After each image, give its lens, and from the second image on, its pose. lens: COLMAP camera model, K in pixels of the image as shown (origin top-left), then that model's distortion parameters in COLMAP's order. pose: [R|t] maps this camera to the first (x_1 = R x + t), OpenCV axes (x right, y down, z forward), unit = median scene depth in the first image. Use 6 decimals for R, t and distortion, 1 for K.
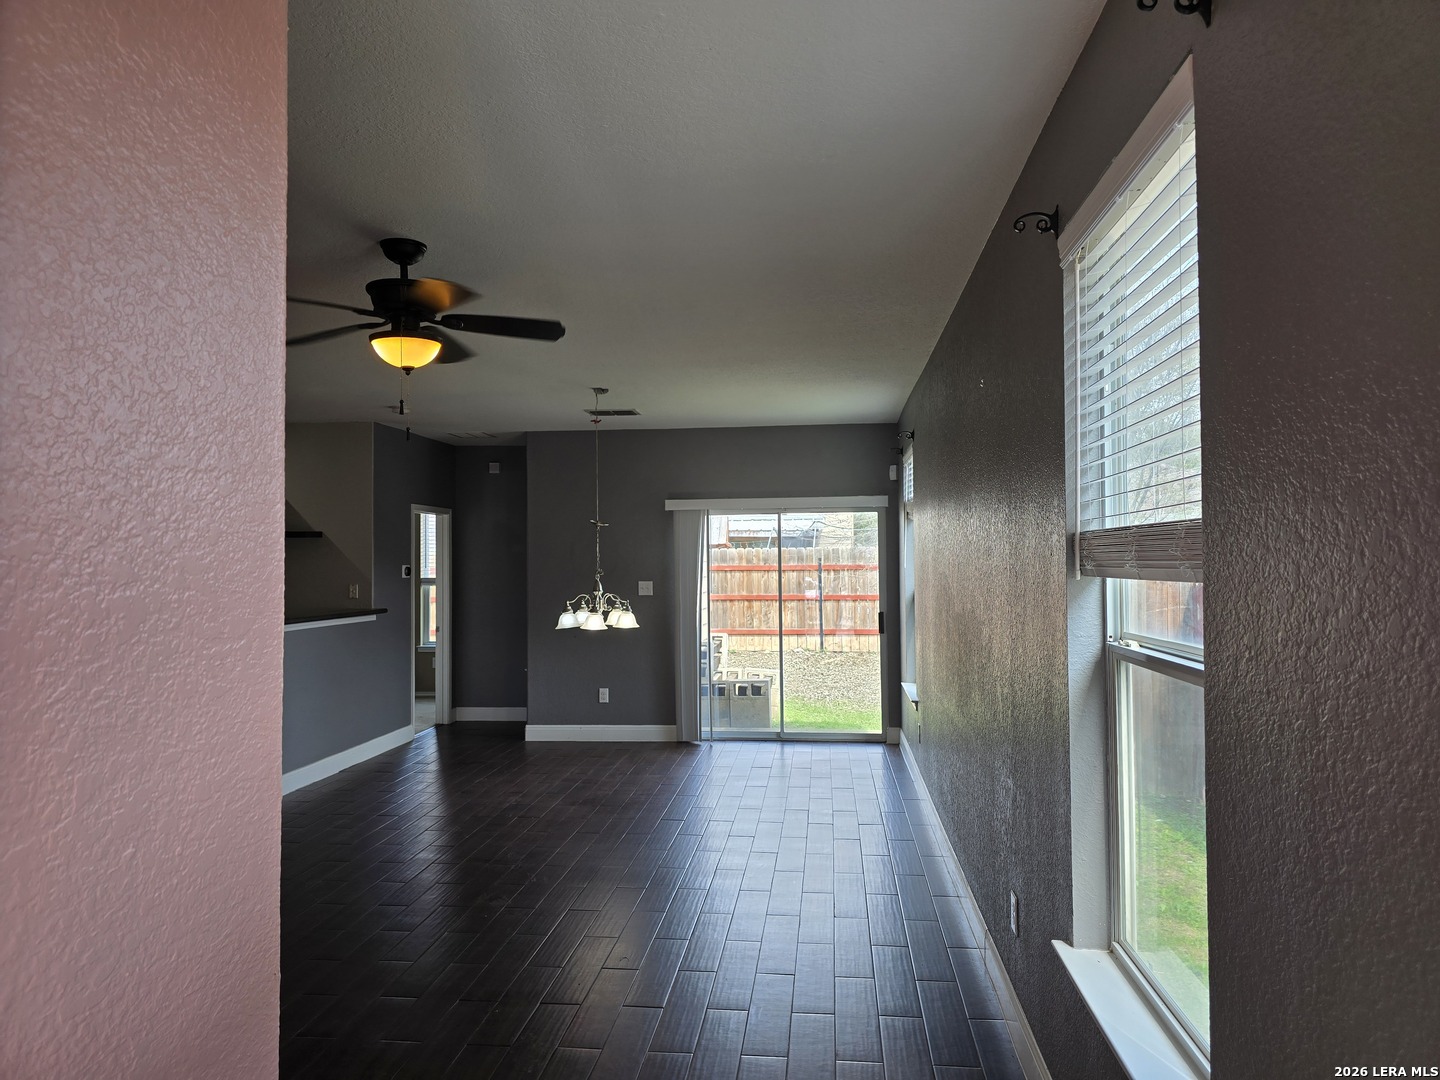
lens RADIAL K [[953.9, 0, 717.9], [0, 953.9, 536.1], [0, 0, 1]] dist [0.043896, -0.037981]
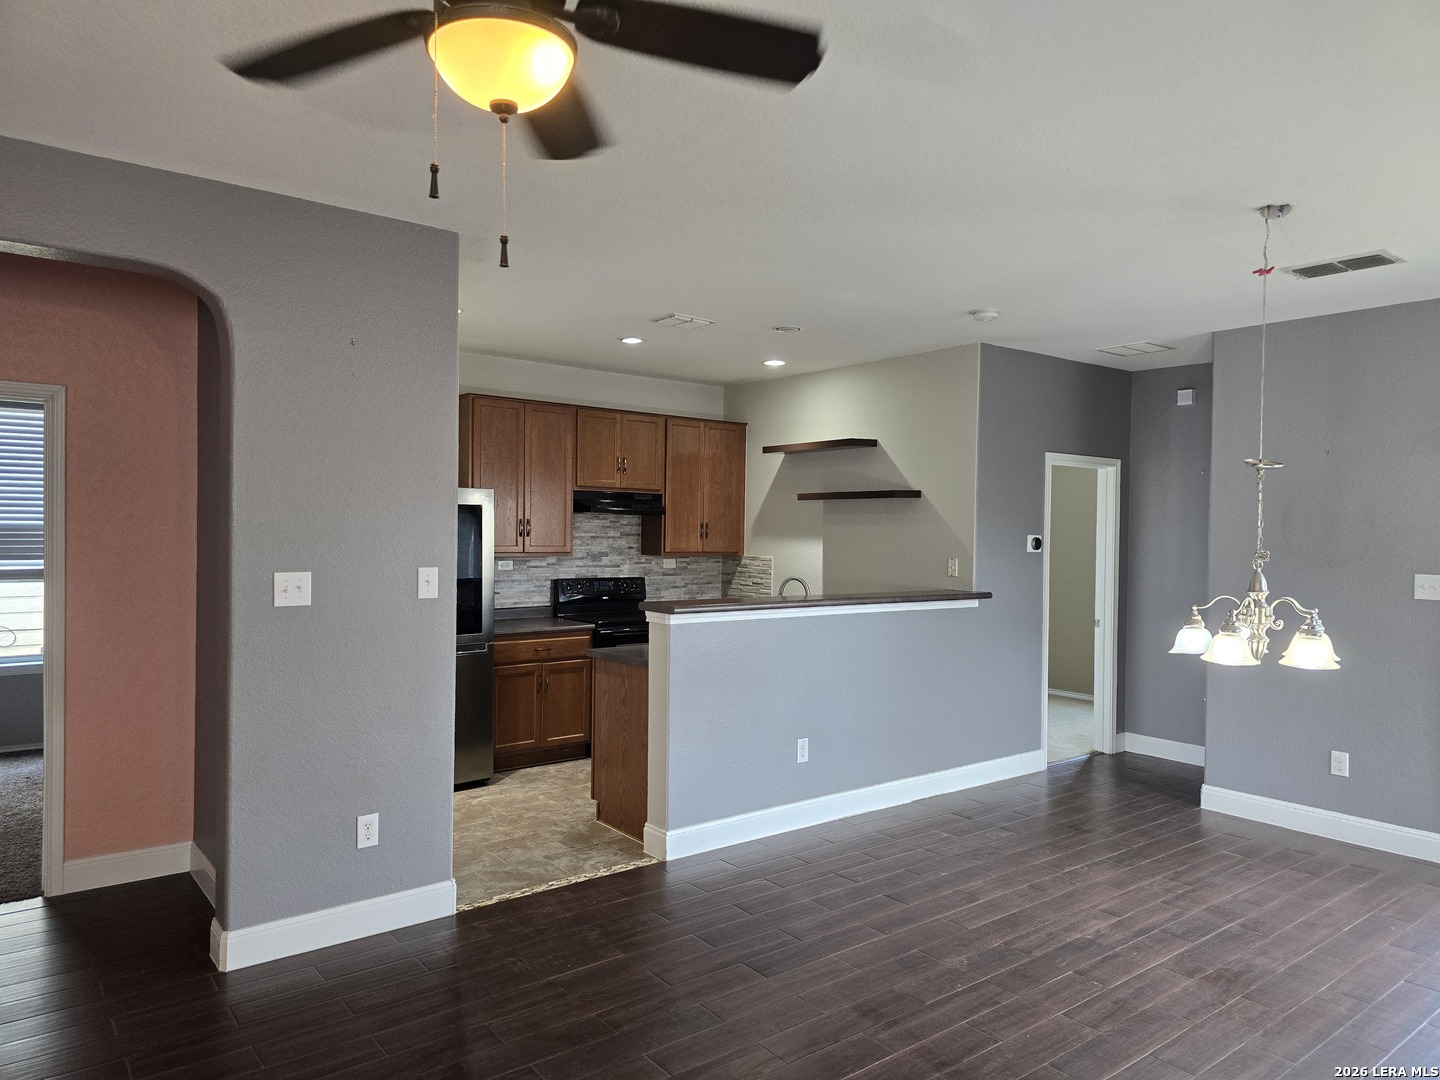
lens RADIAL K [[953.9, 0, 727.9], [0, 953.9, 538.6], [0, 0, 1]] dist [0.043896, -0.037981]
pose [[0.699476, 0.025441, -0.714203, 0.039900], [-0.000880, 0.999396, 0.034738, 0.007678], [0.714656, -0.023670, 0.699076, 0.322240]]
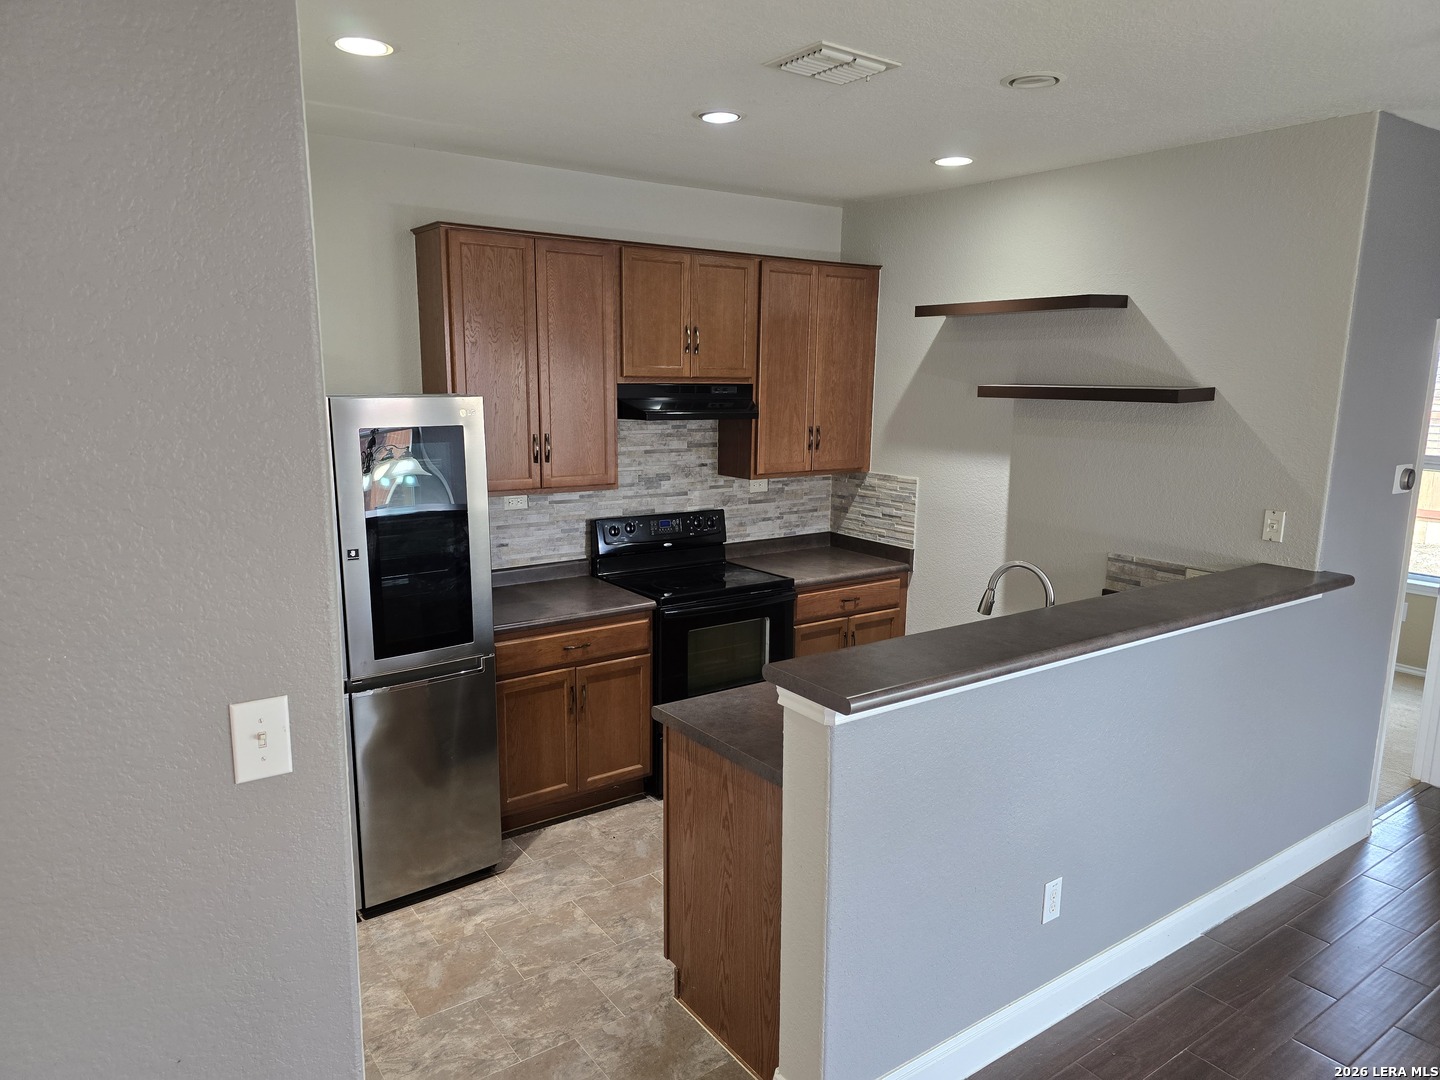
lens RADIAL K [[953.9, 0, 709.0], [0, 953.9, 554.3], [0, 0, 1]] dist [0.043896, -0.037981]
pose [[0.657969, 0.159342, -0.735994, -0.211998], [0.003216, 0.976754, 0.214341, -0.025193], [0.753038, -0.143396, 0.642161, 0.494009]]
